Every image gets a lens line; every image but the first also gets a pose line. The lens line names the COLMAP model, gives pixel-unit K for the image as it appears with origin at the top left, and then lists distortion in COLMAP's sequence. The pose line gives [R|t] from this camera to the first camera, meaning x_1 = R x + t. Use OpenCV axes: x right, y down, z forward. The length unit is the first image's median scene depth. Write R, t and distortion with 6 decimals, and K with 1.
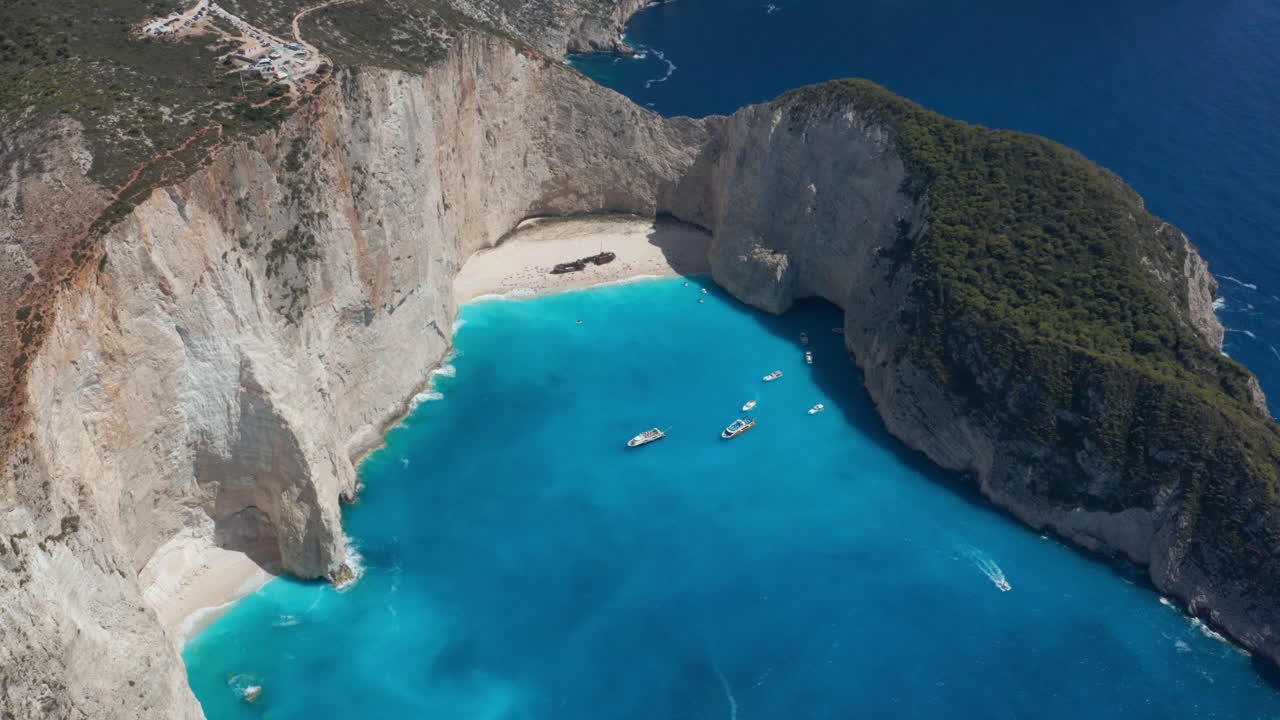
lens RADIAL K [[1433.8, 0, 638.8], [0, 1433.8, 362.2], [0, 0, 1]] dist [-0.172794, 0.000000]
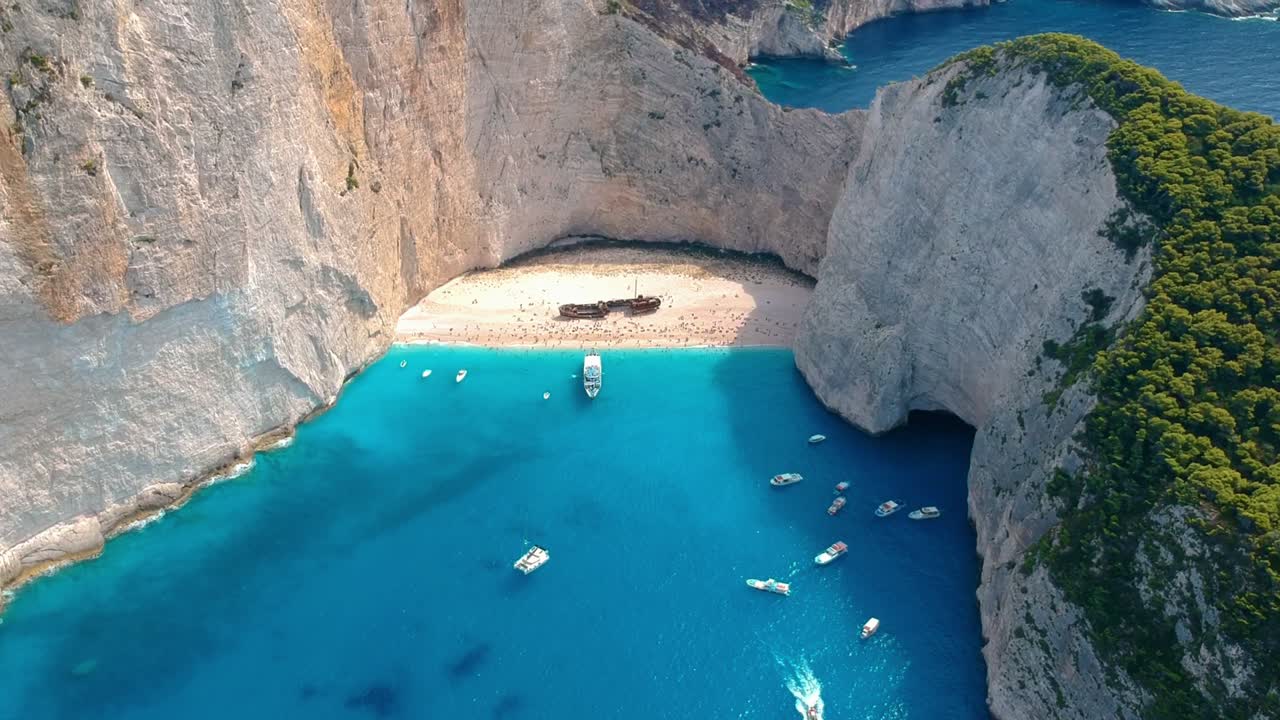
lens RADIAL K [[1249.0, 0, 652.5], [0, 1249.0, 355.4], [0, 0, 1]] dist [-0.003254, 0.000000]
pose [[0.954989, 0.137979, -0.262600, 0.155130], [-0.151052, 0.988066, -0.030163, -0.039420], [0.255304, 0.068471, 0.964433, 0.532640]]
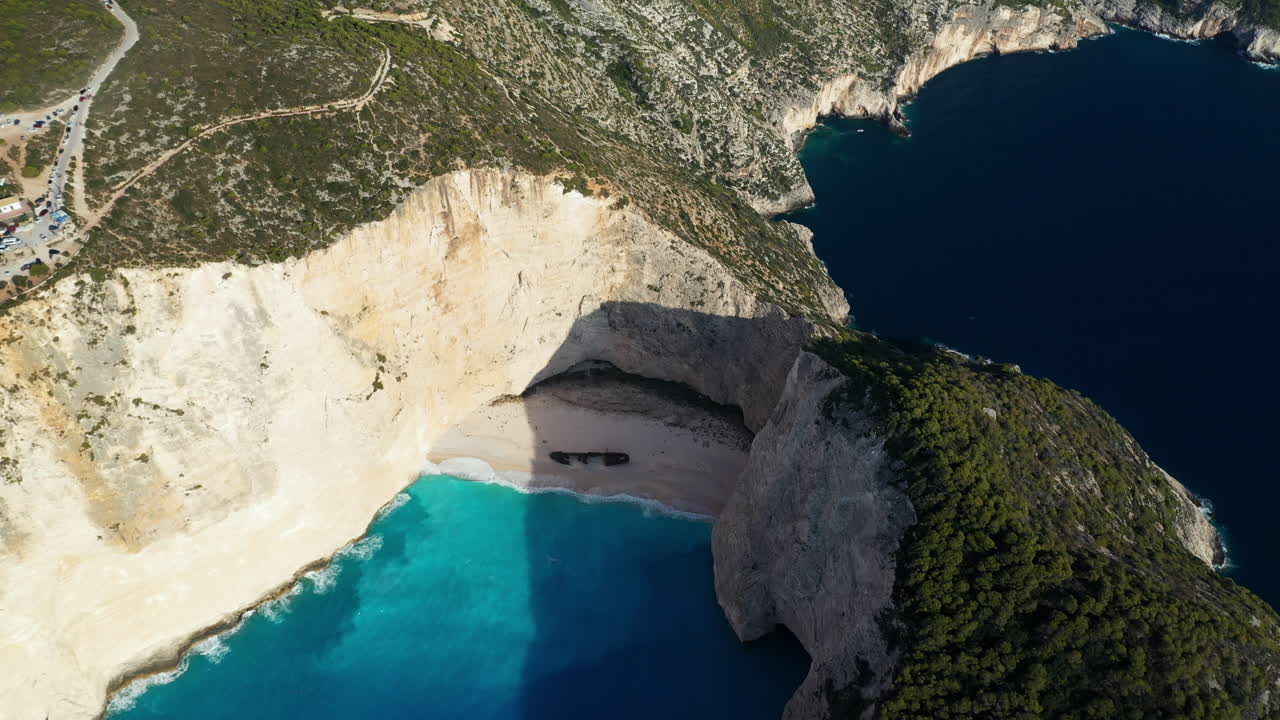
lens RADIAL K [[1043.1, 0, 637.4], [0, 1043.1, 357.2], [0, 0, 1]] dist [0.016160, -0.002546]
pose [[0.863754, 0.314128, -0.394020, 0.241380], [-0.234398, 0.942640, 0.237671, -0.320361], [0.446078, -0.112931, 0.887841, 0.557891]]
